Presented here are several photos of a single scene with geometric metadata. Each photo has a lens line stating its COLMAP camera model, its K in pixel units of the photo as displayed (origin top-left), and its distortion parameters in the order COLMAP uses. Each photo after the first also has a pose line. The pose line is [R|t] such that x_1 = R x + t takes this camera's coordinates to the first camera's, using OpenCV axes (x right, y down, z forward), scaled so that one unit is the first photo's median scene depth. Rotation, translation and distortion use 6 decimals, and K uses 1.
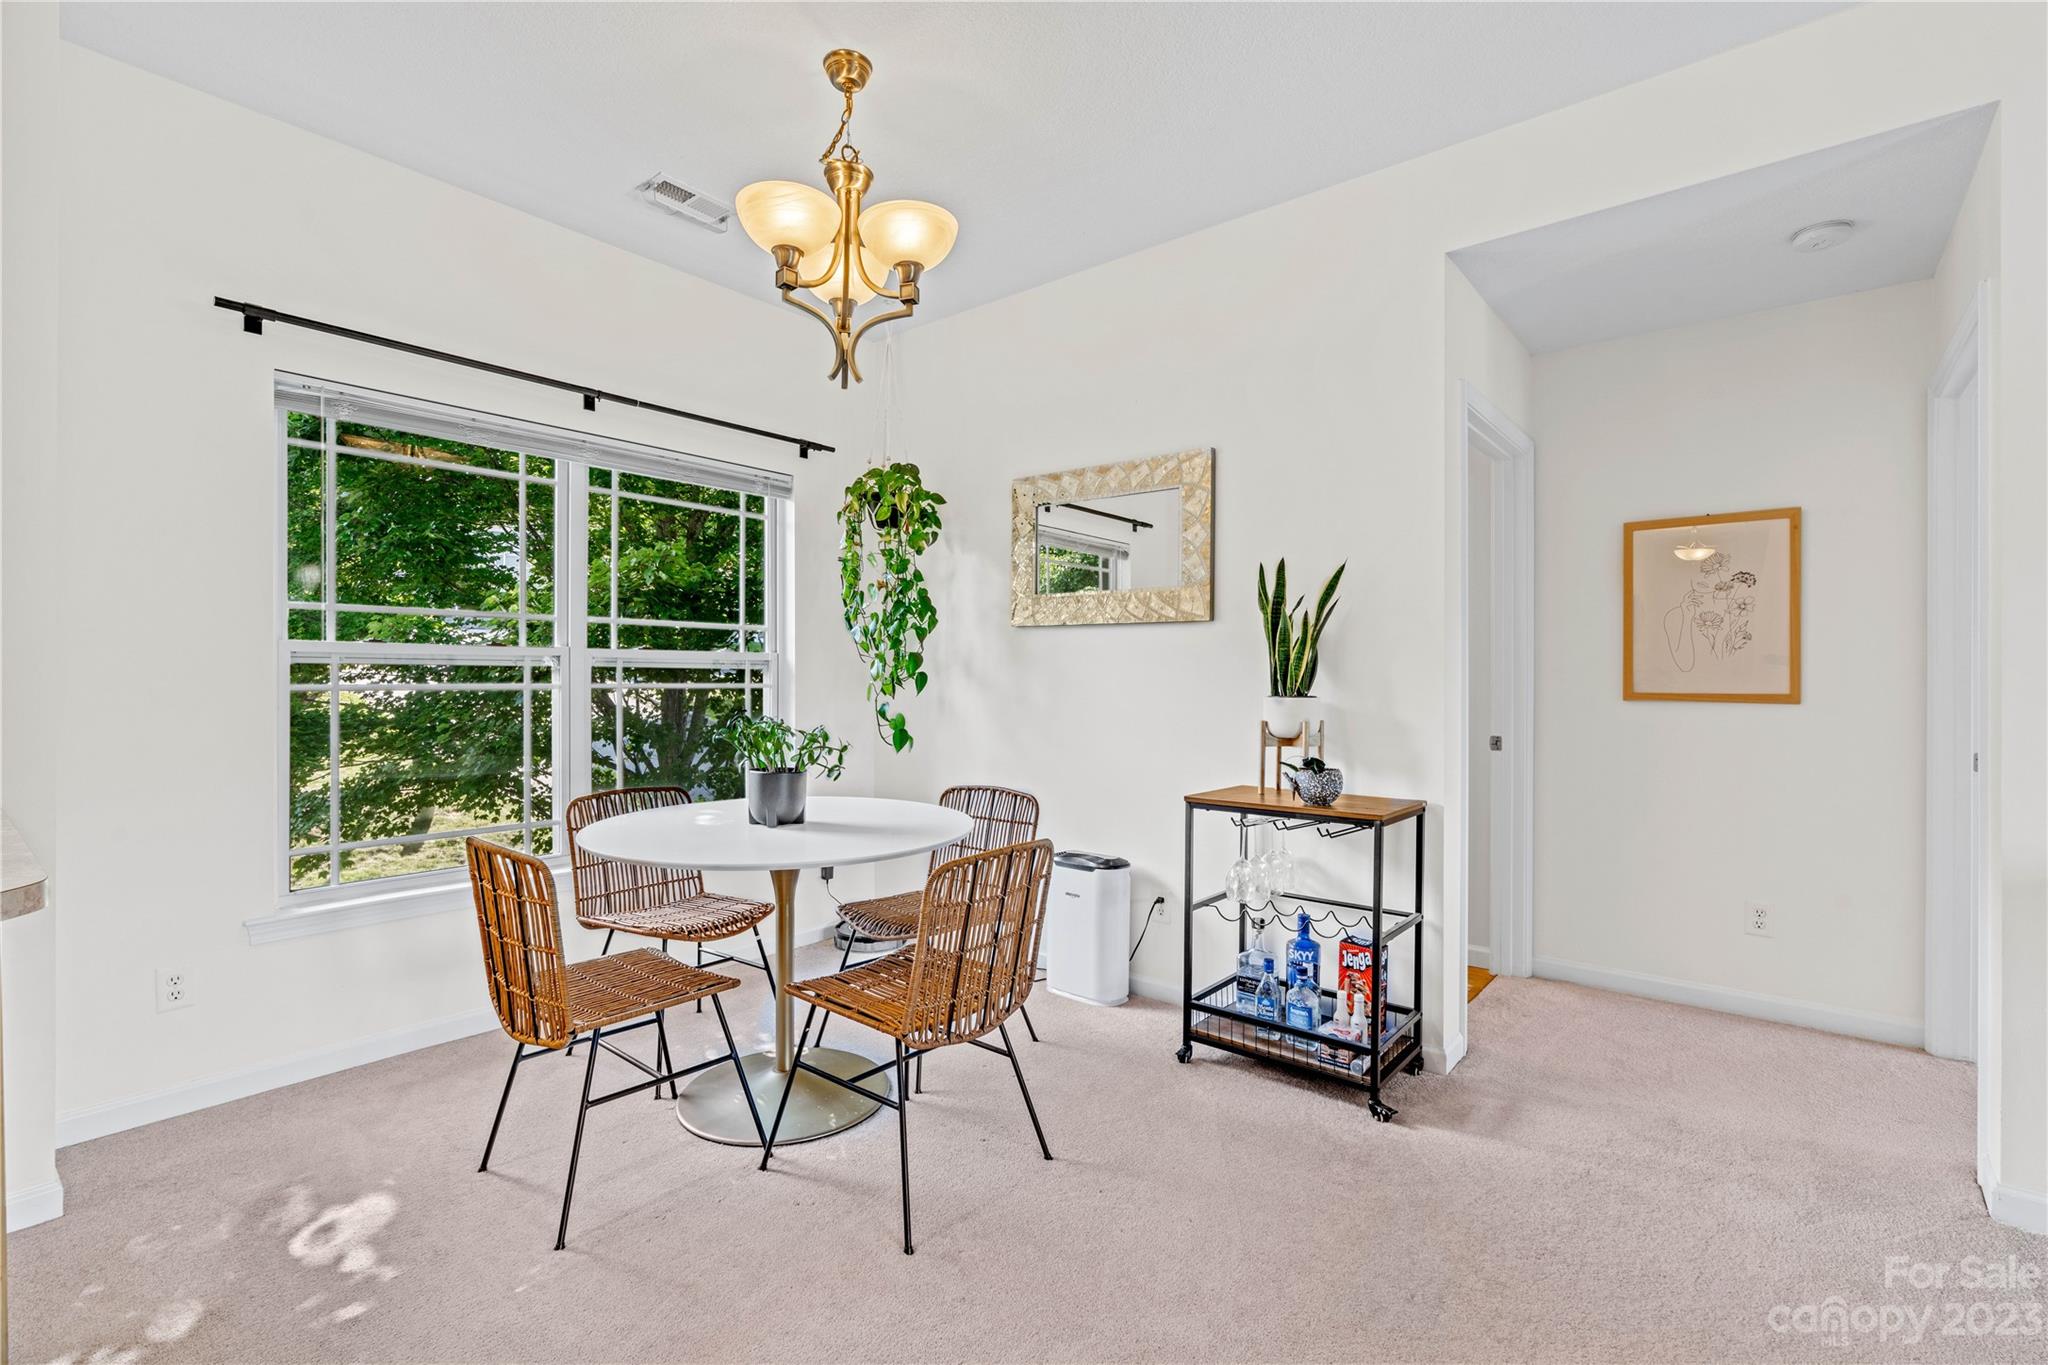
lens RADIAL K [[924.5, 0, 1022.6], [0, 924.5, 676.5], [0, 0, 1]] dist [-0.001607, 0.001611]
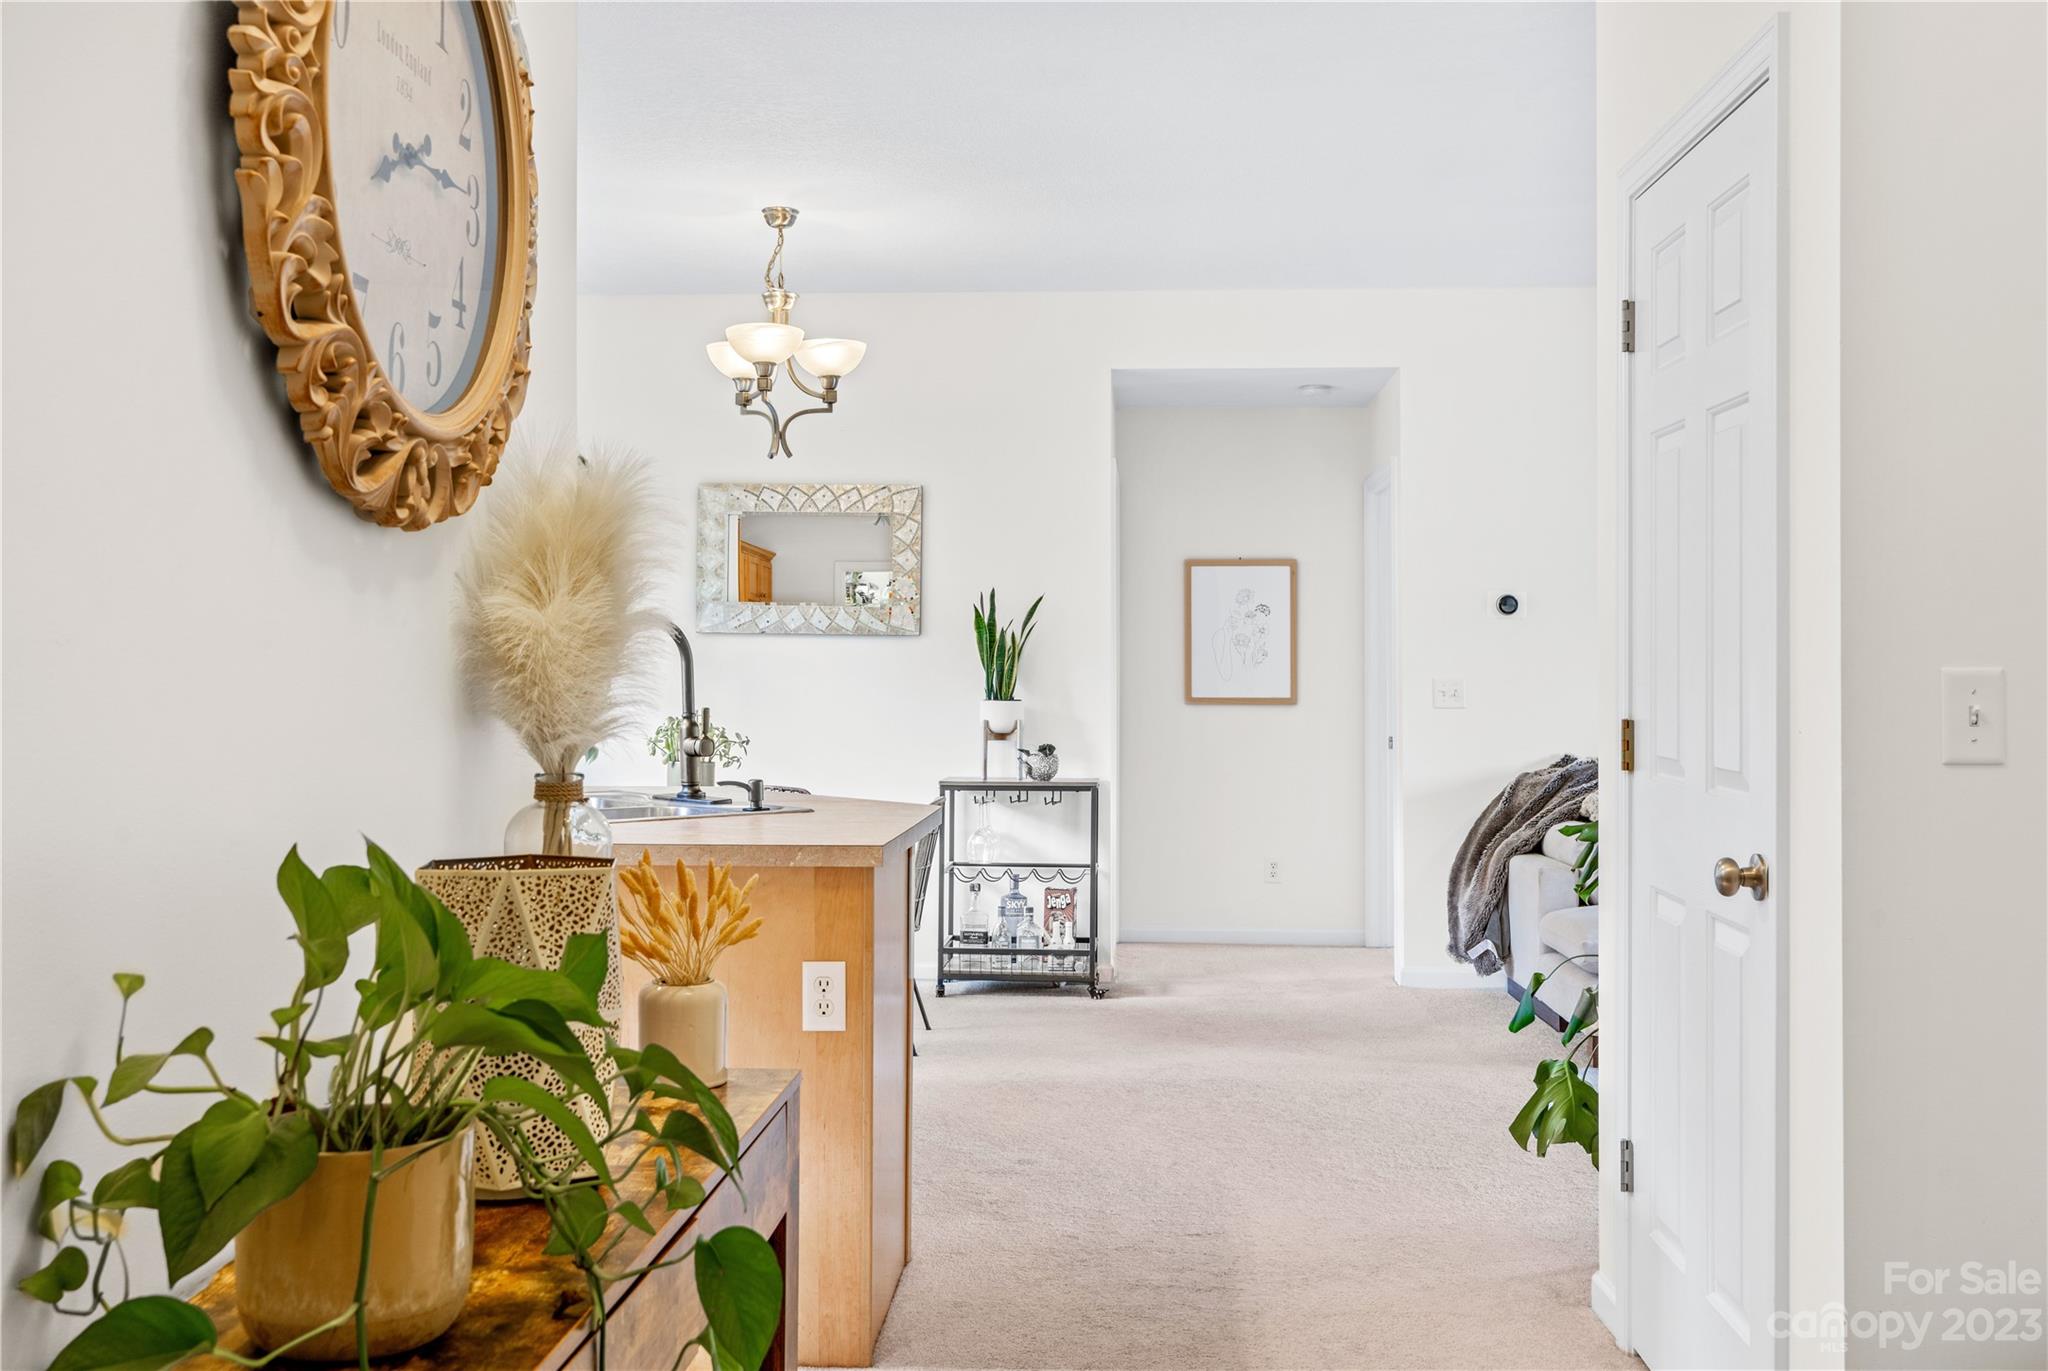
lens RADIAL K [[1955.8, 0, 1026.4], [0, 1955.8, 621.4], [0, 0, 1]] dist [0.060063, -0.000263]
pose [[0.807216, 0.020938, 0.589885, -1.228459], [-0.003287, 0.999515, -0.030979, -0.002558], [-0.590247, 0.023068, 0.806893, -1.134053]]
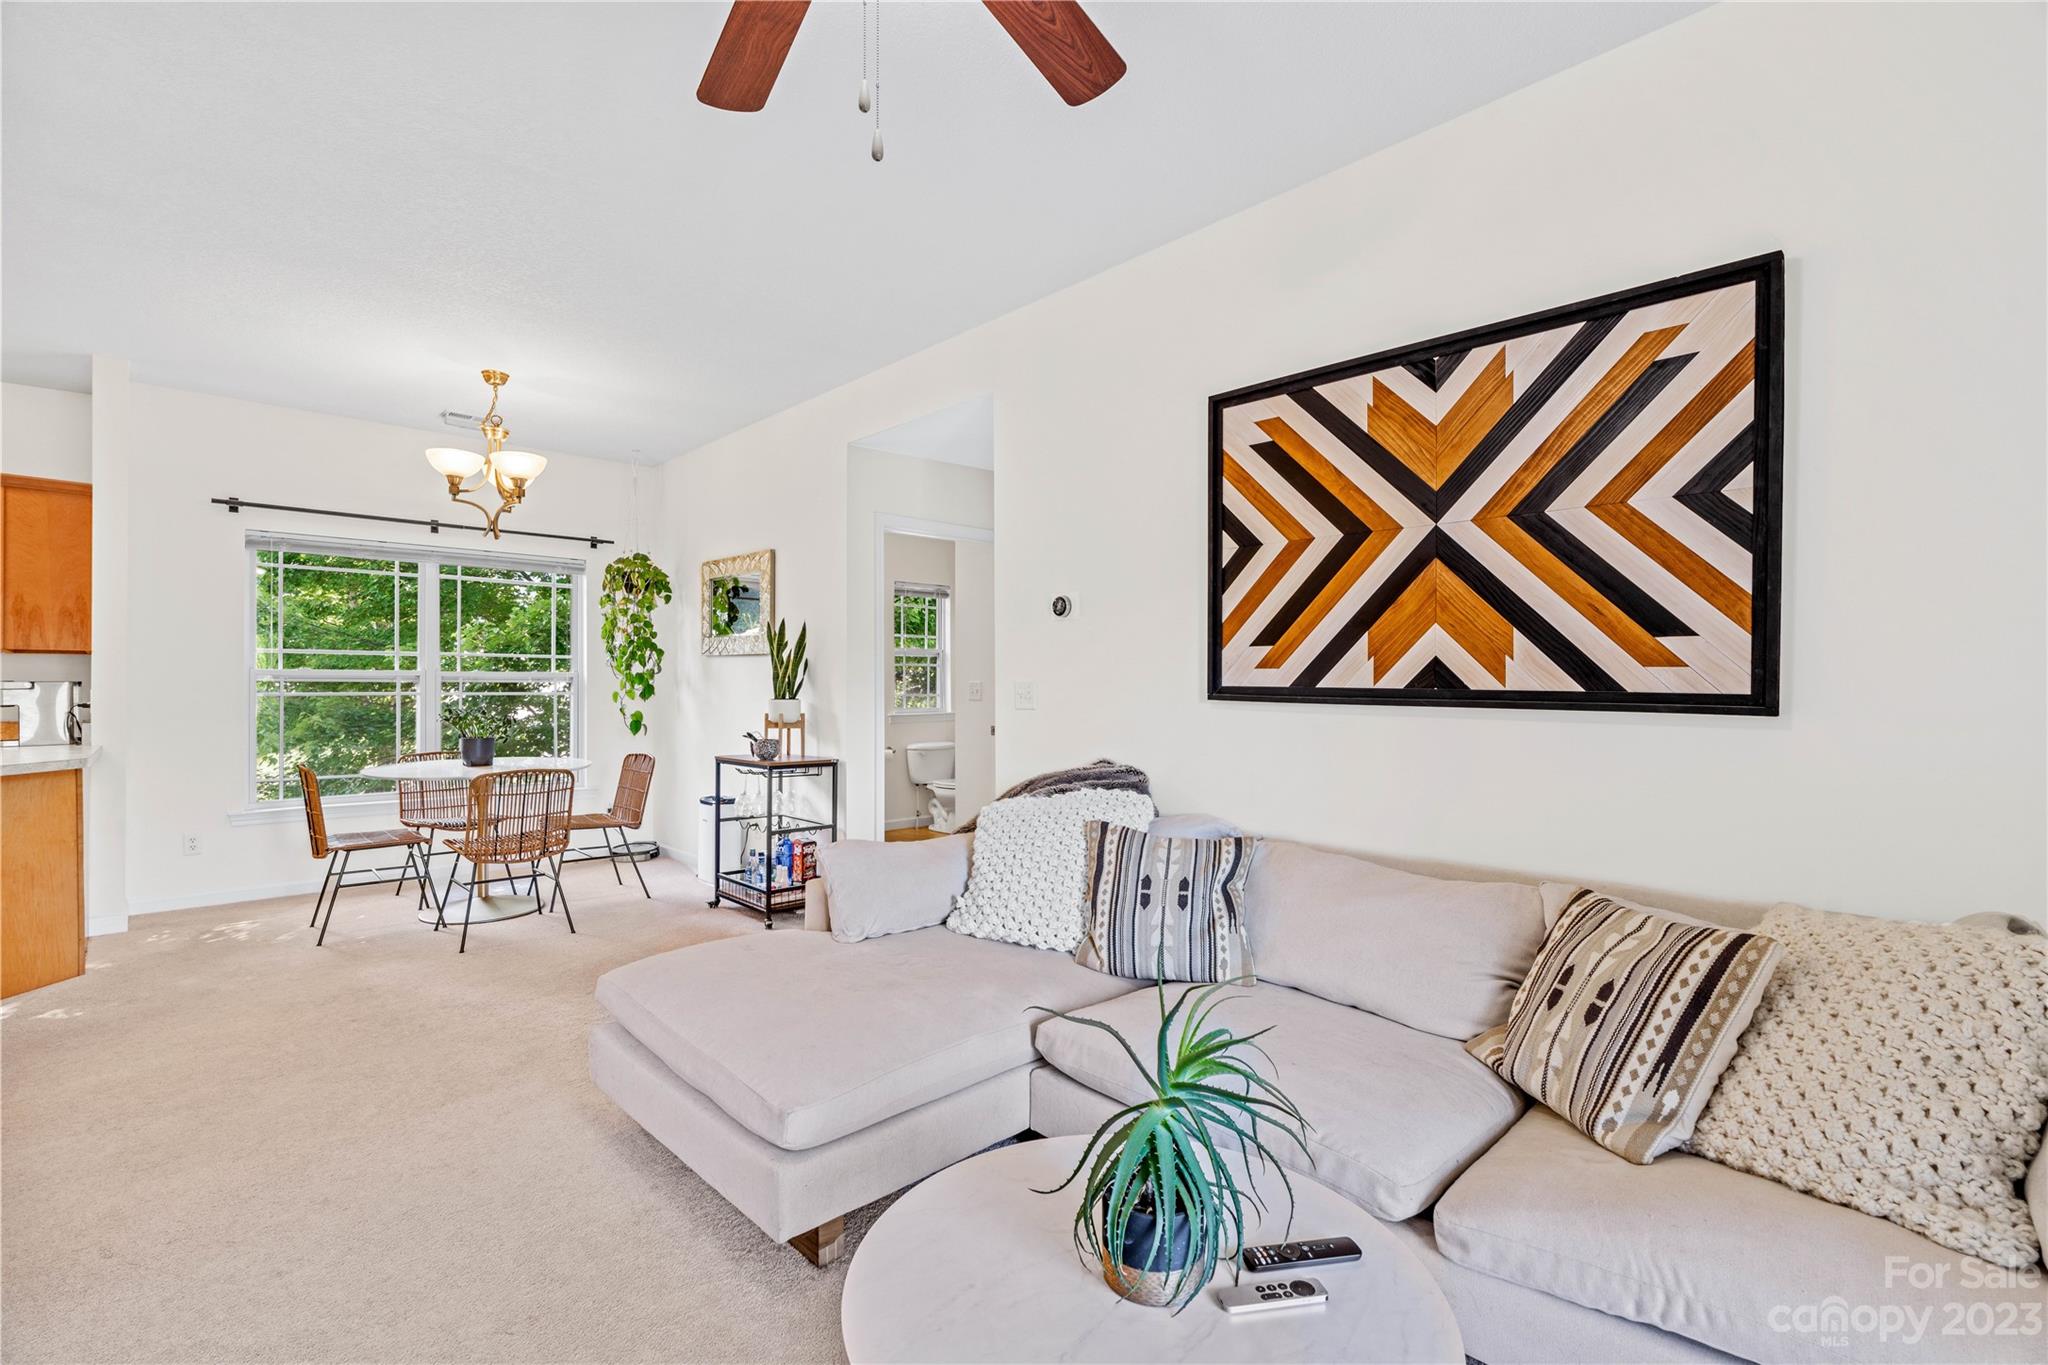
lens RADIAL K [[910.4, 0, 1017.3], [0, 910.4, 677.8], [0, 0, 1]] dist [-0.002597, 0.000304]
pose [[0.992377, -0.003051, -0.123200, 0.917999], [0.002181, 0.999972, -0.007200, -0.004744], [0.123219, 0.006876, 0.992356, -0.614405]]
